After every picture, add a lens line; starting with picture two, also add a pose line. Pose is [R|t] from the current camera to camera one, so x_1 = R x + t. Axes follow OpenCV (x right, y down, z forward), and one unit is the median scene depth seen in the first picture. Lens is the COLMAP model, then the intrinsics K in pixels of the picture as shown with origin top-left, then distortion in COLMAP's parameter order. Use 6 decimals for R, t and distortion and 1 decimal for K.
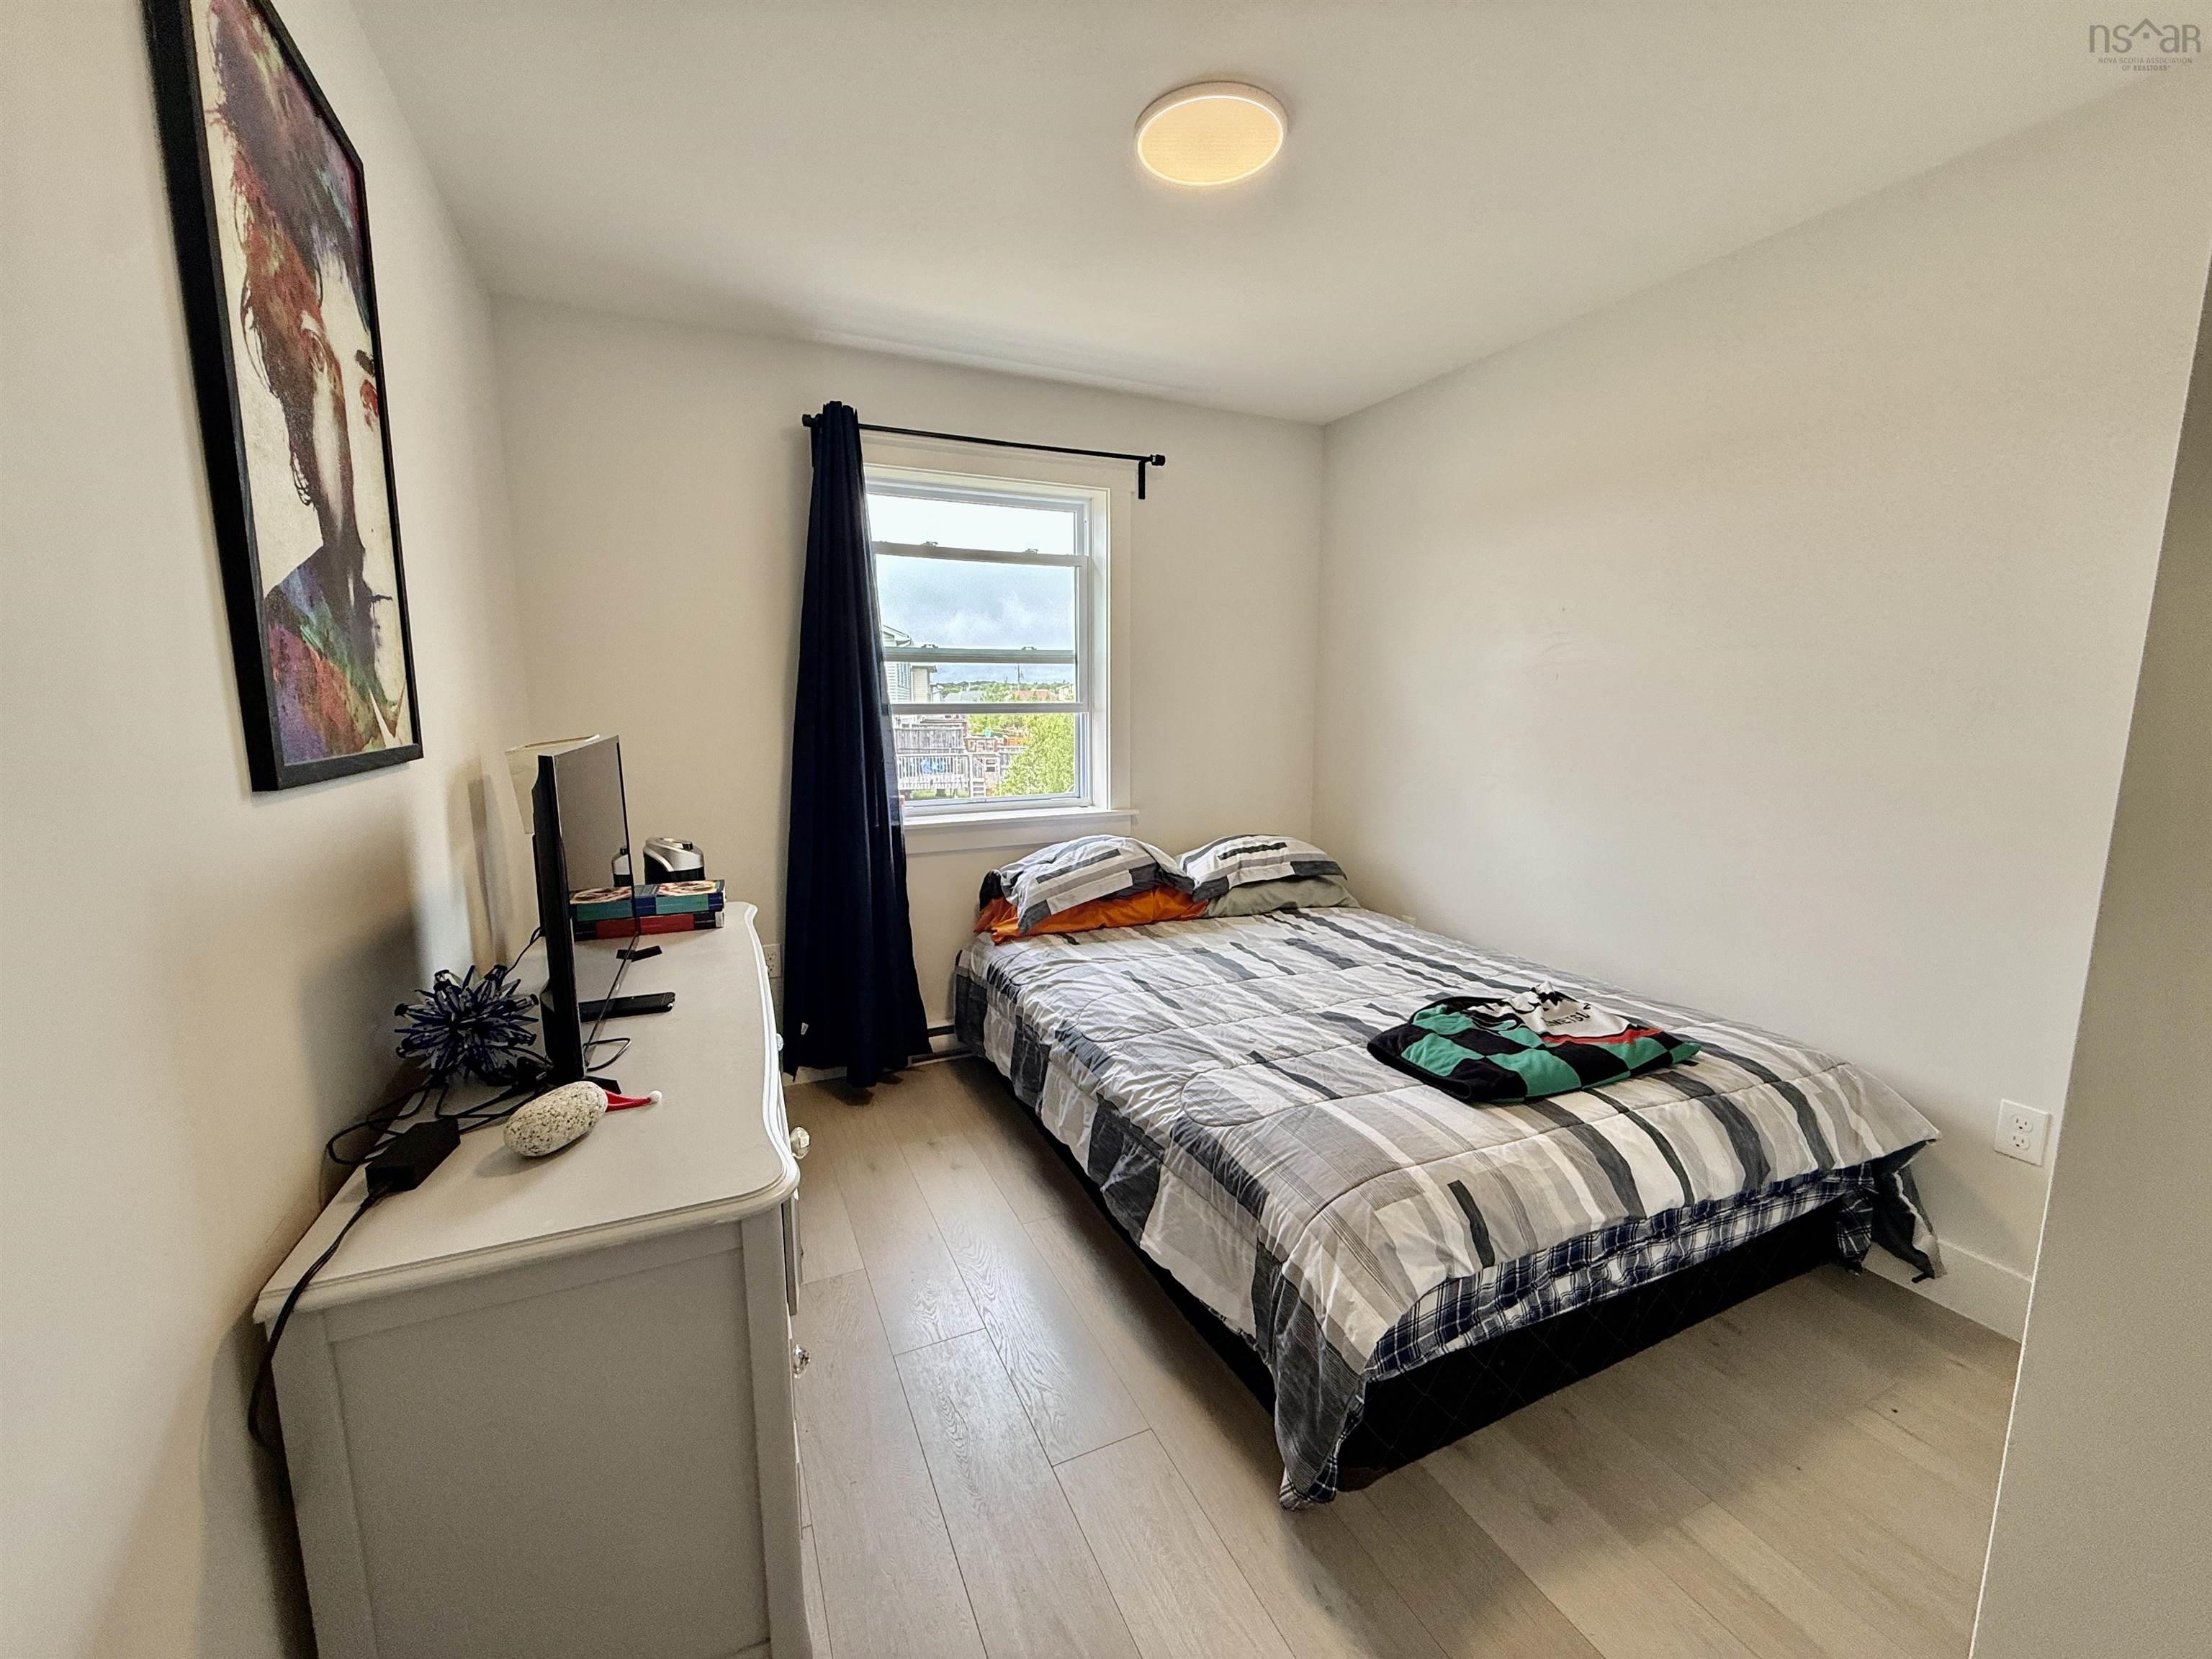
lens RADIAL K [[880.0, 0, 1097.6], [0, 880.0, 829.9], [0, 0, 1]] dist [-0.000109, 0.000252]
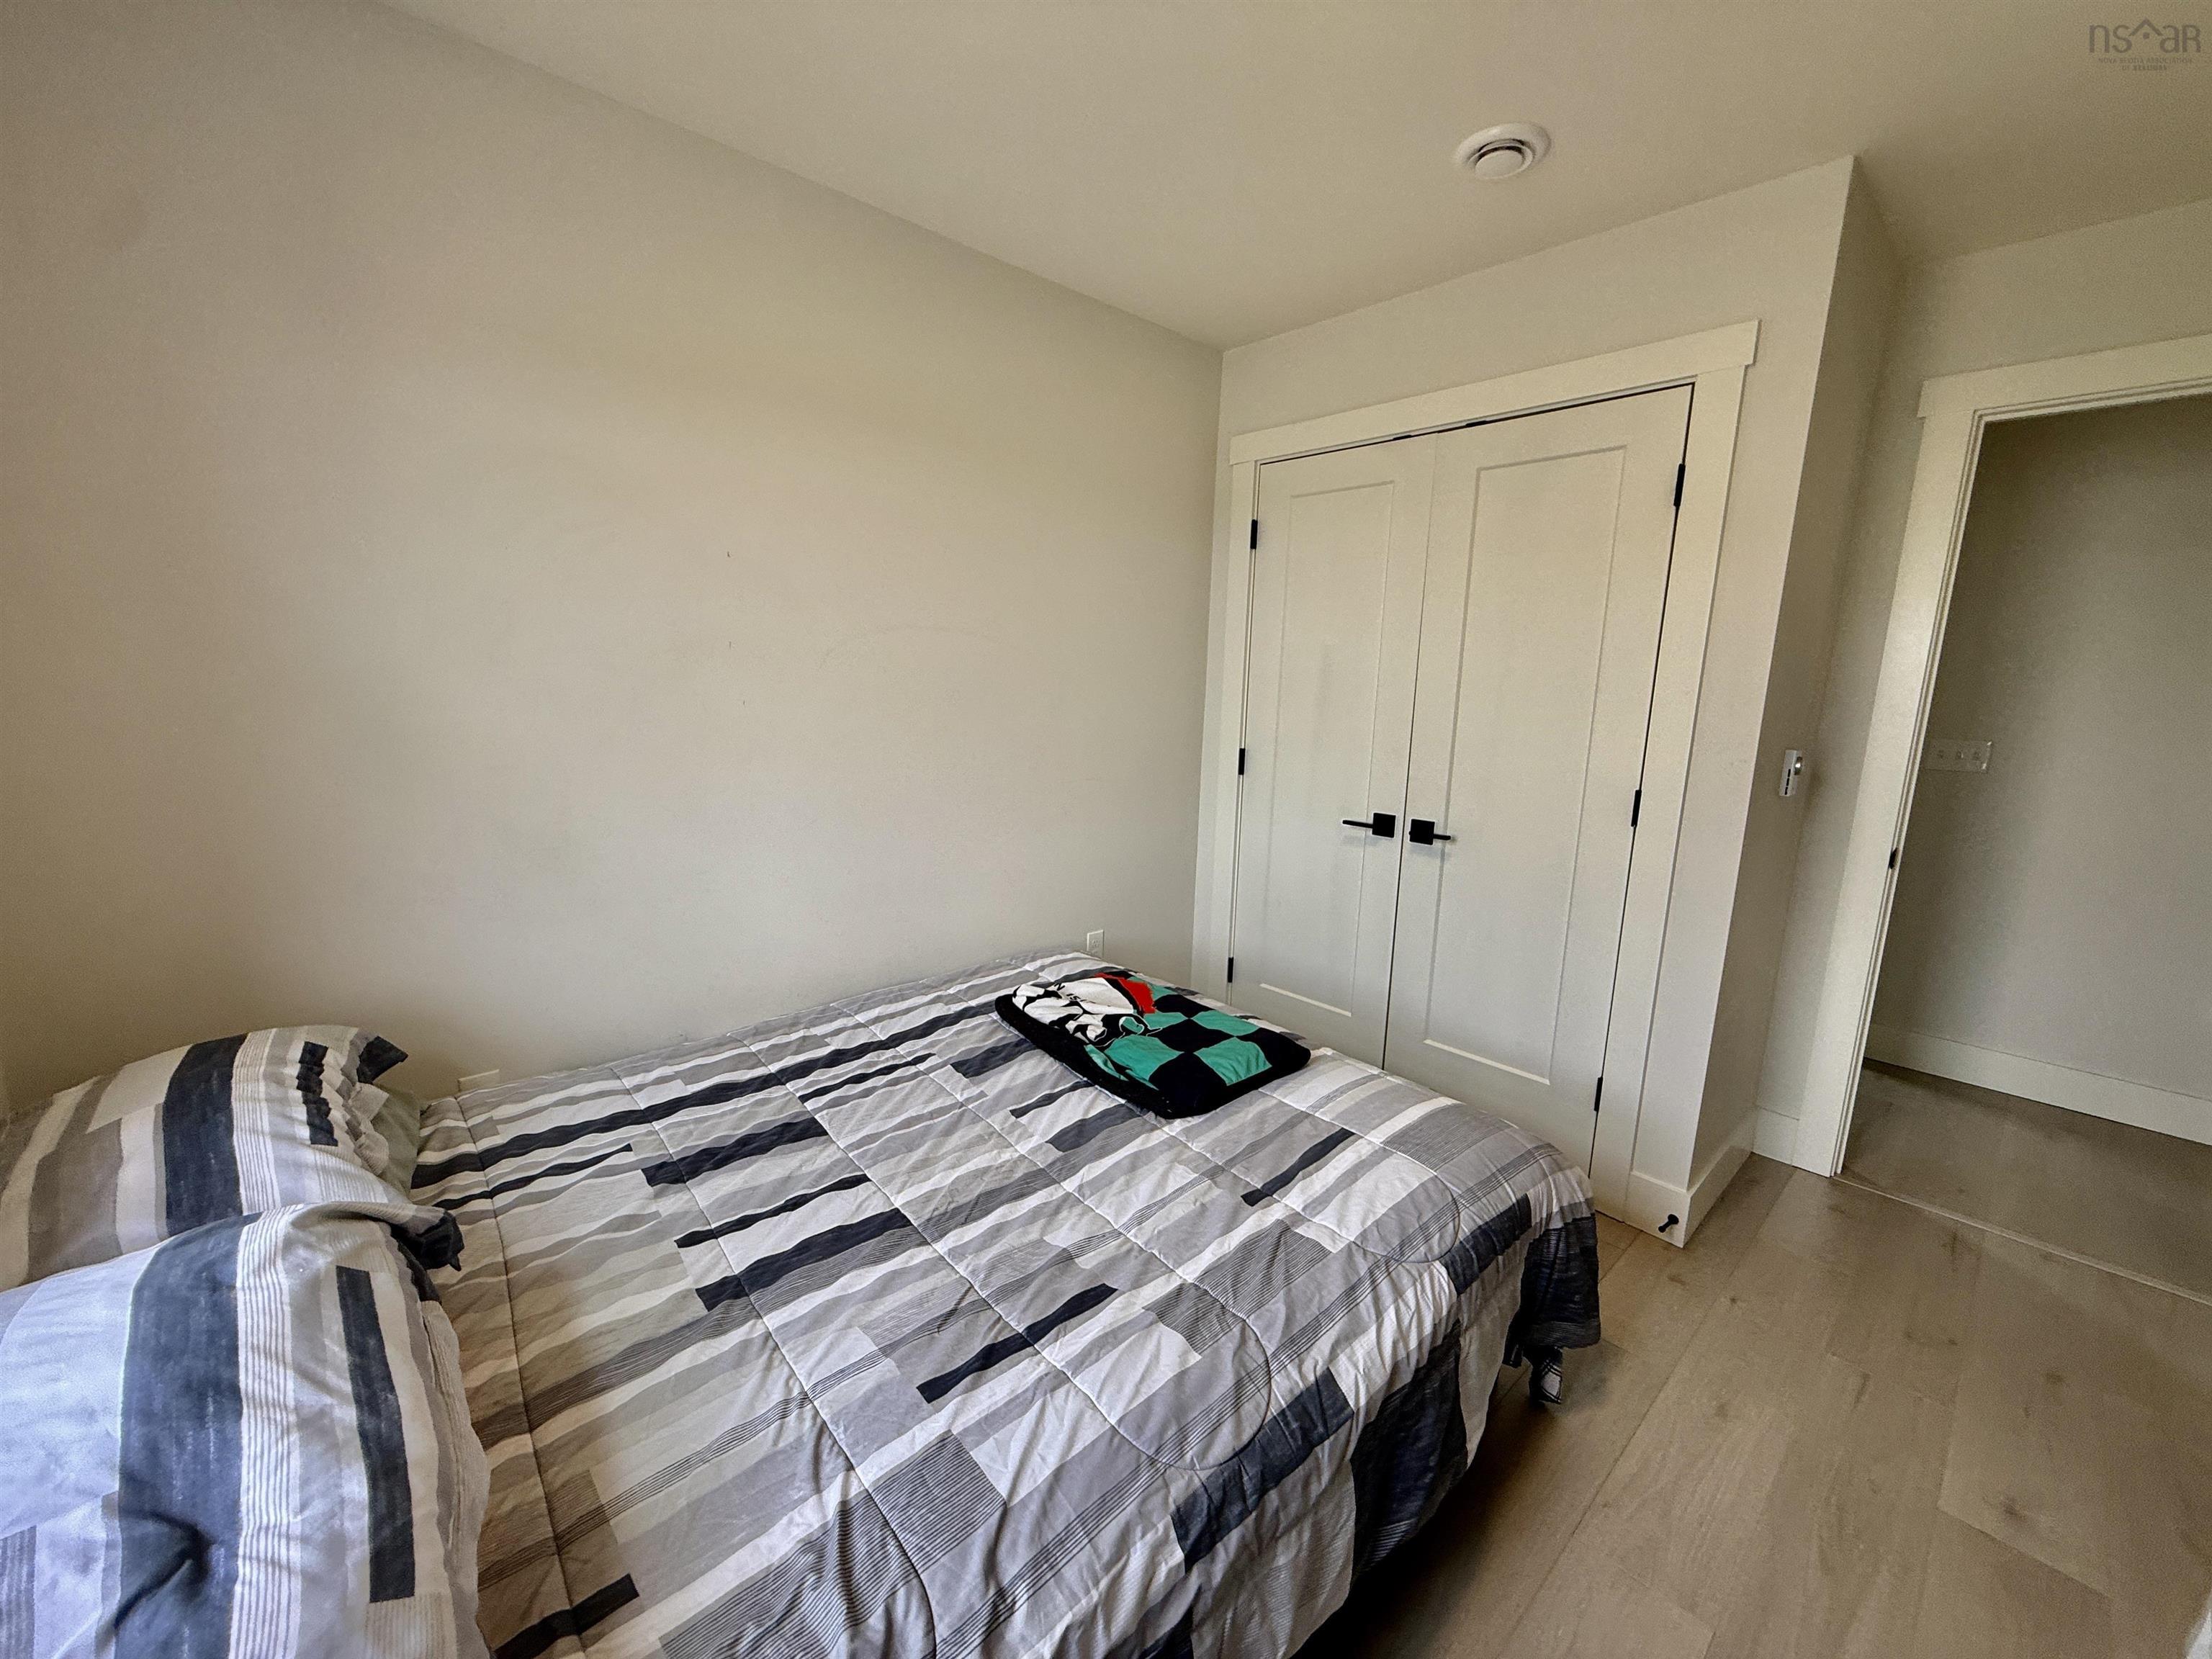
lens RADIAL K [[880.0, 0, 1097.6], [0, 880.0, 829.9], [0, 0, 1]] dist [-0.000109, 0.000252]
pose [[-0.300152, -0.174741, 0.937750, -0.308605], [0.112827, 0.969673, 0.216803, -0.155148], [-0.947195, 0.170877, -0.271333, 0.973347]]
